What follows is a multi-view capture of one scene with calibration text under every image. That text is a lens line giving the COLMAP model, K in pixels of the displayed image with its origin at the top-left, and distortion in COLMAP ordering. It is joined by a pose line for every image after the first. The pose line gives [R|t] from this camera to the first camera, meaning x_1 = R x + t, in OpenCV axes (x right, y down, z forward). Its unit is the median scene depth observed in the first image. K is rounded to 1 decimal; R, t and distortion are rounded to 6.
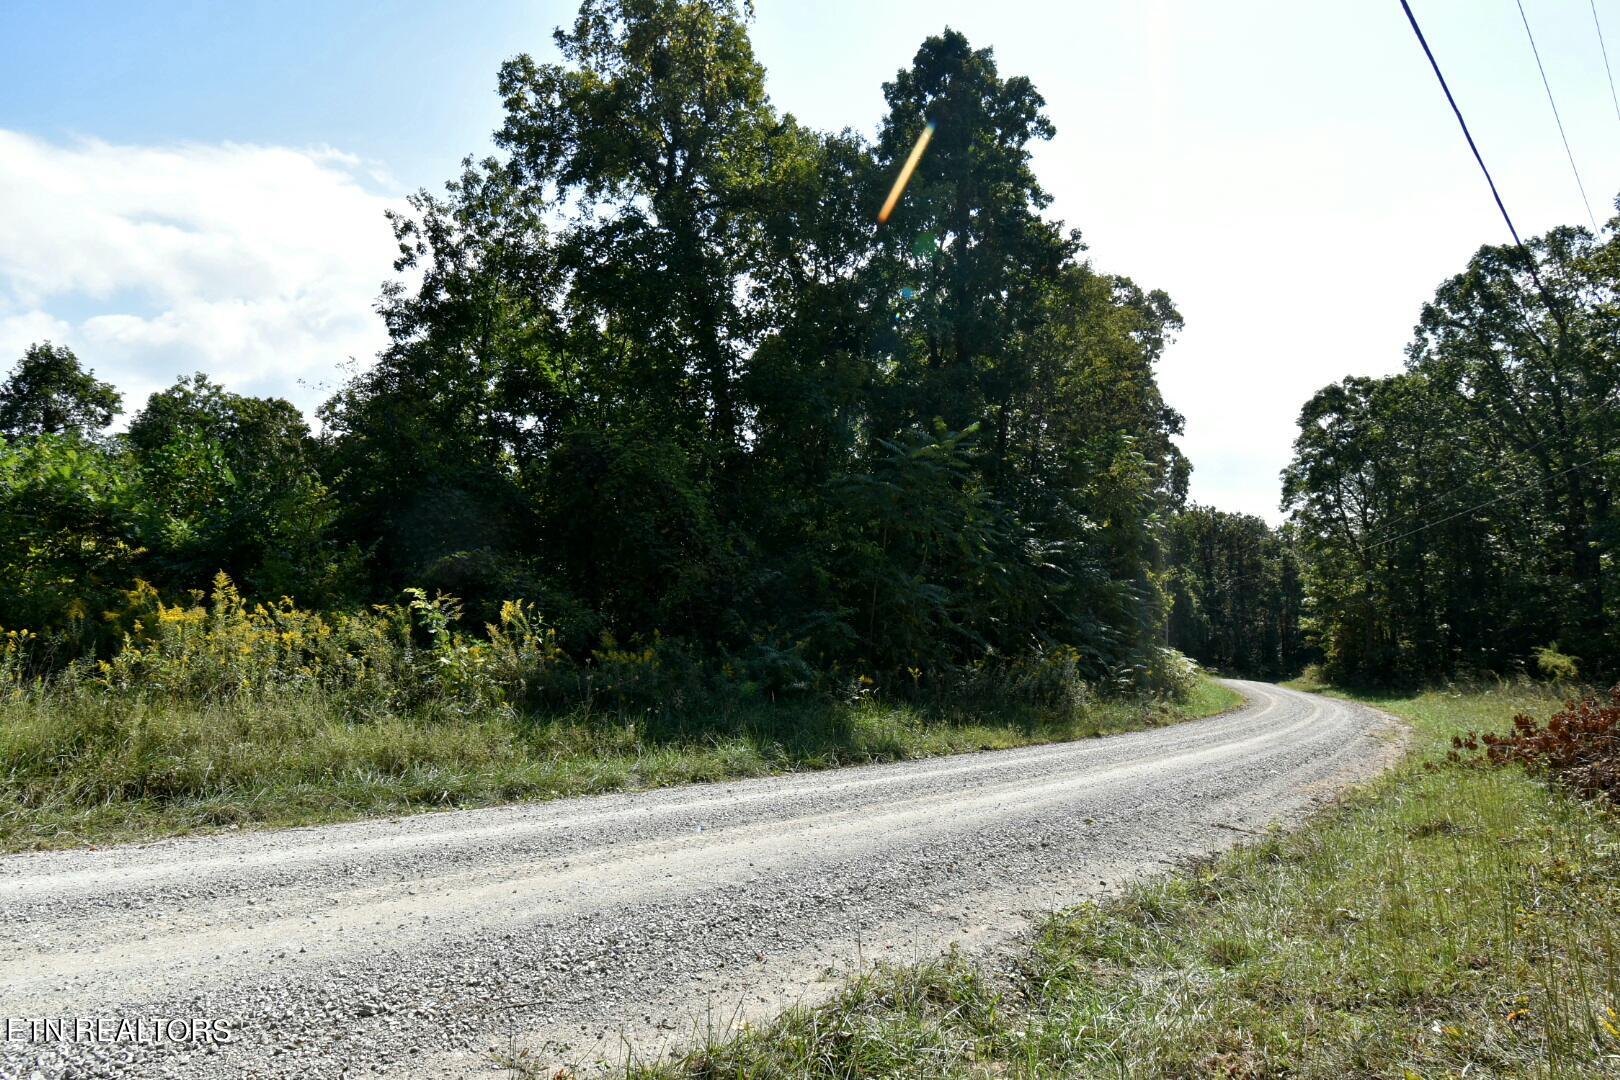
lens RADIAL K [[926.2, 0, 810.0], [0, 926.2, 540.0], [0, 0, 1]] dist [-0.002044, -0.000004]
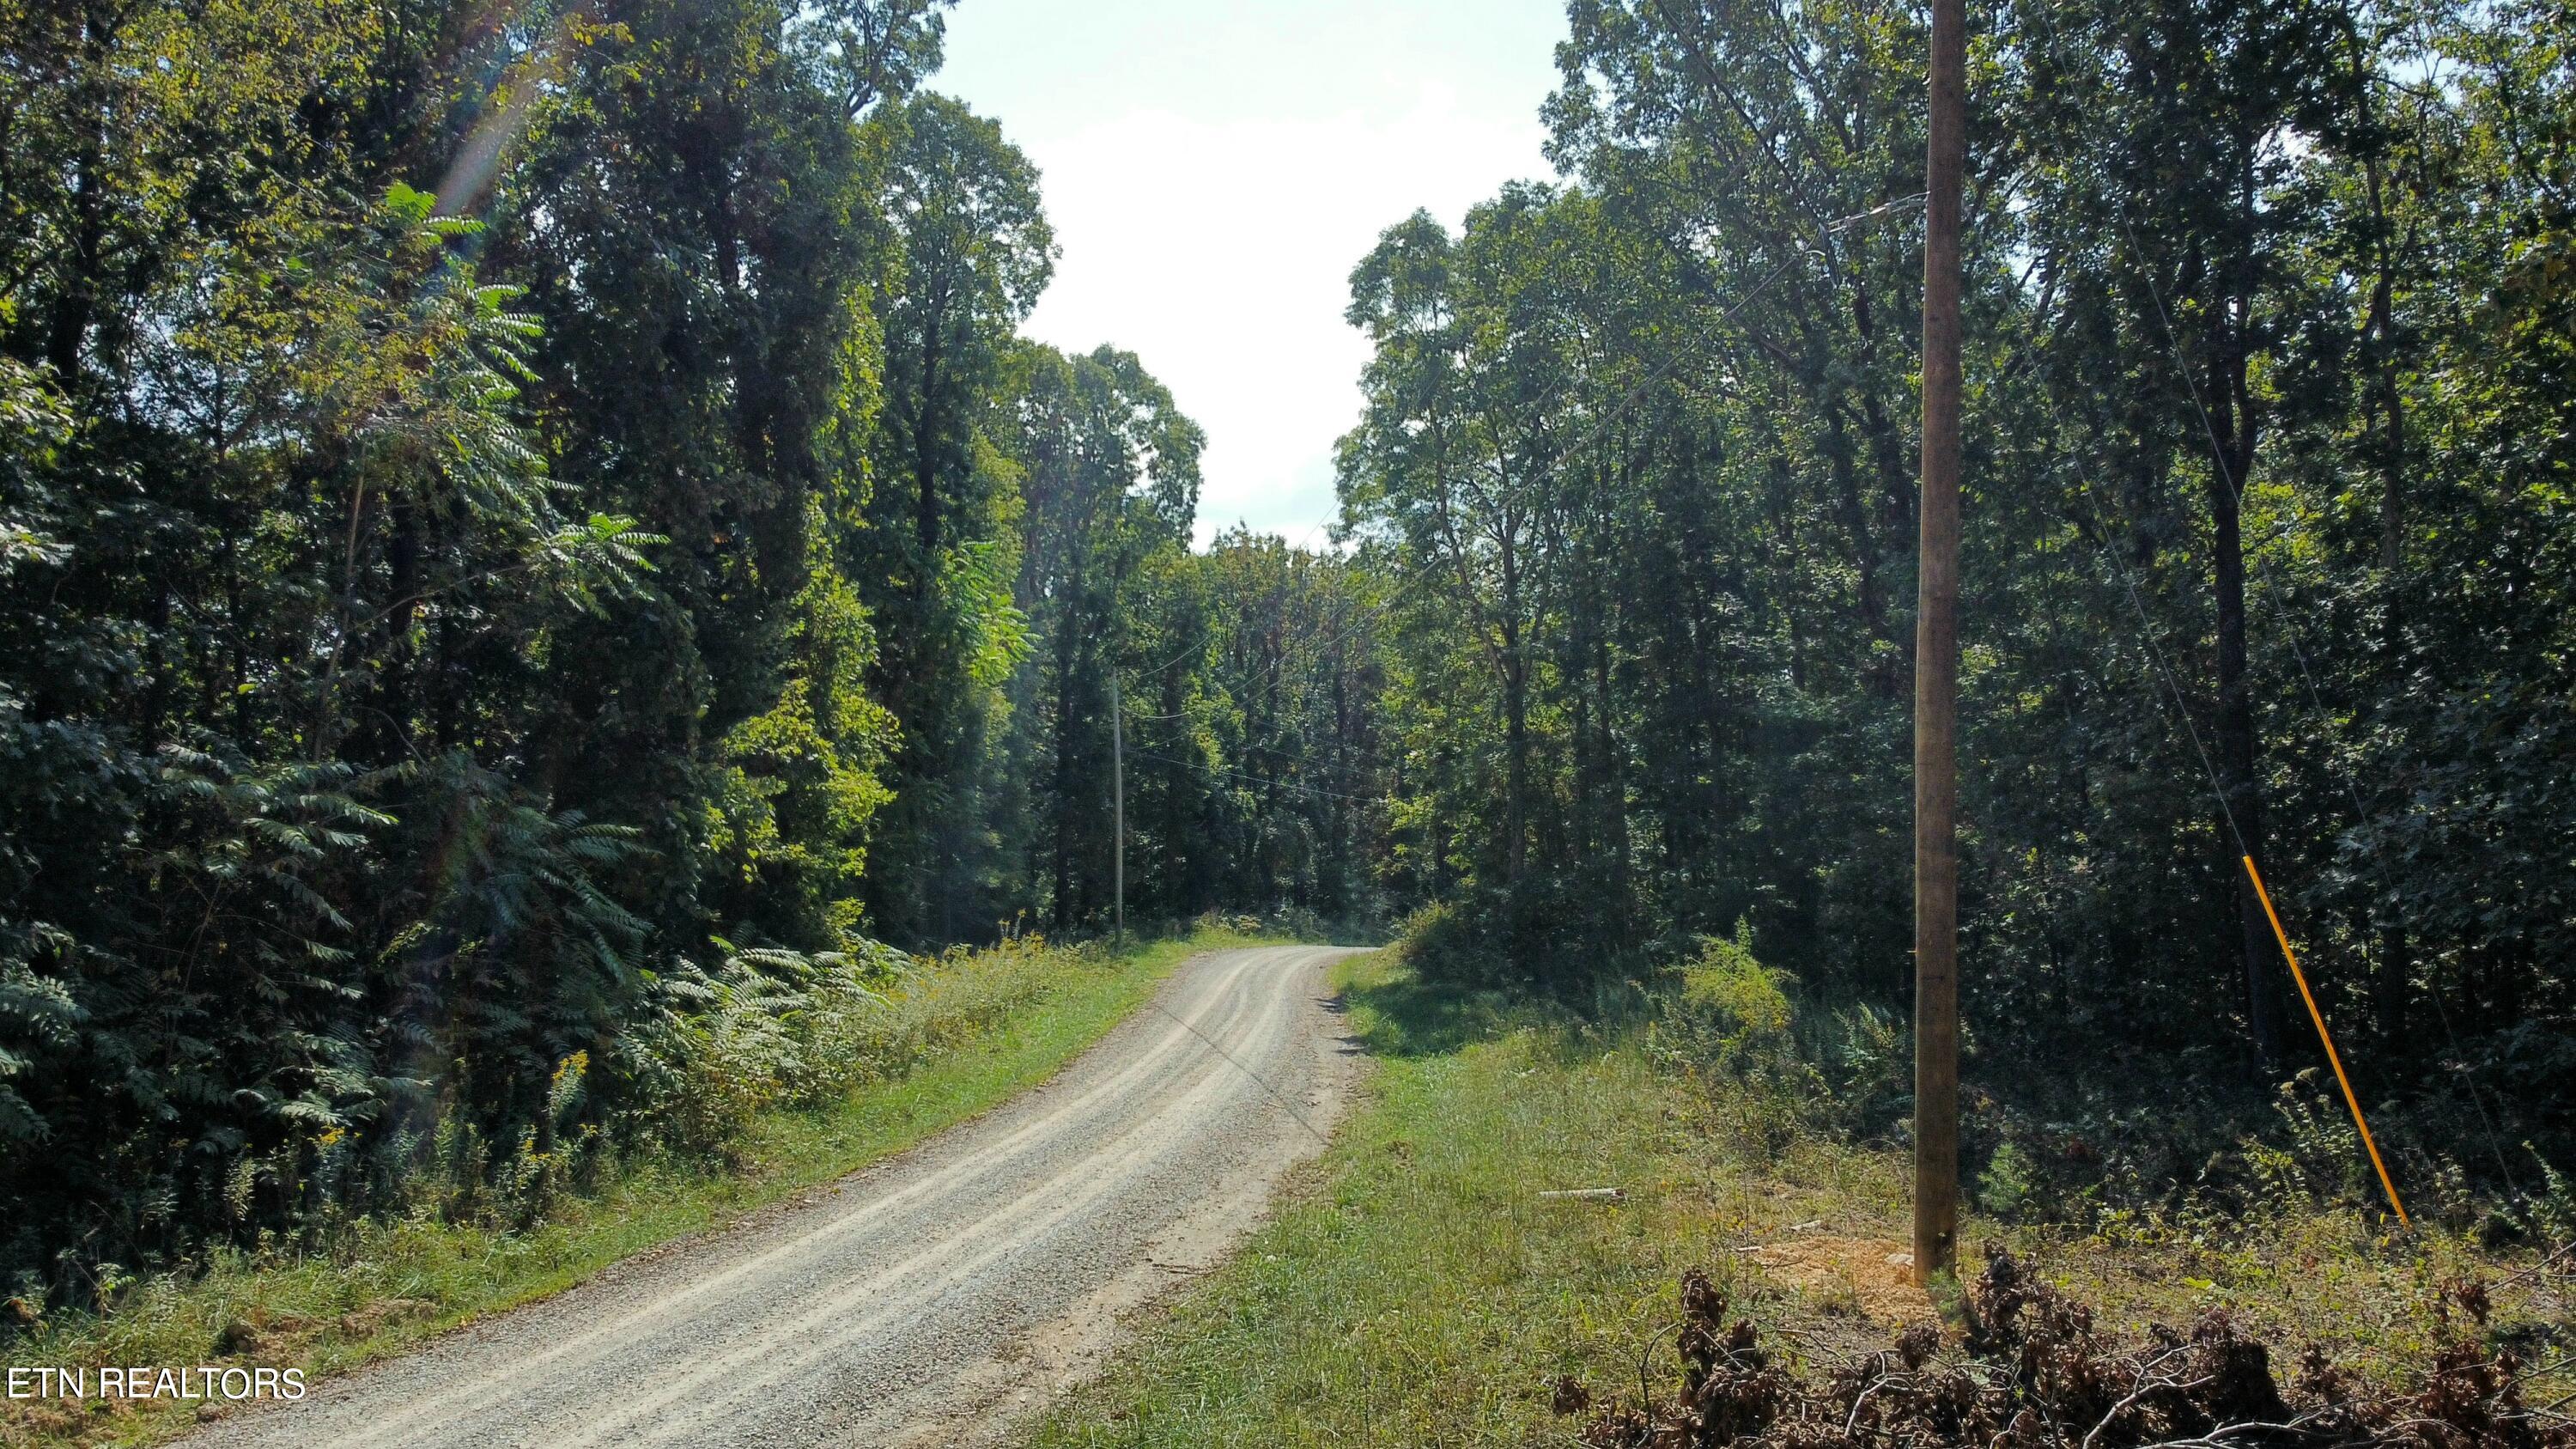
lens RADIAL K [[1967.5, 0, 1288.0], [0, 1967.5, 724.5], [0, 0, 1]] dist [0.009956, -0.013401]
pose [[0.944383, -0.031355, 0.327351, 0.220346], [0.013523, 0.998305, 0.056610, 0.000151], [-0.328571, -0.049035, 0.943206, 0.207534]]
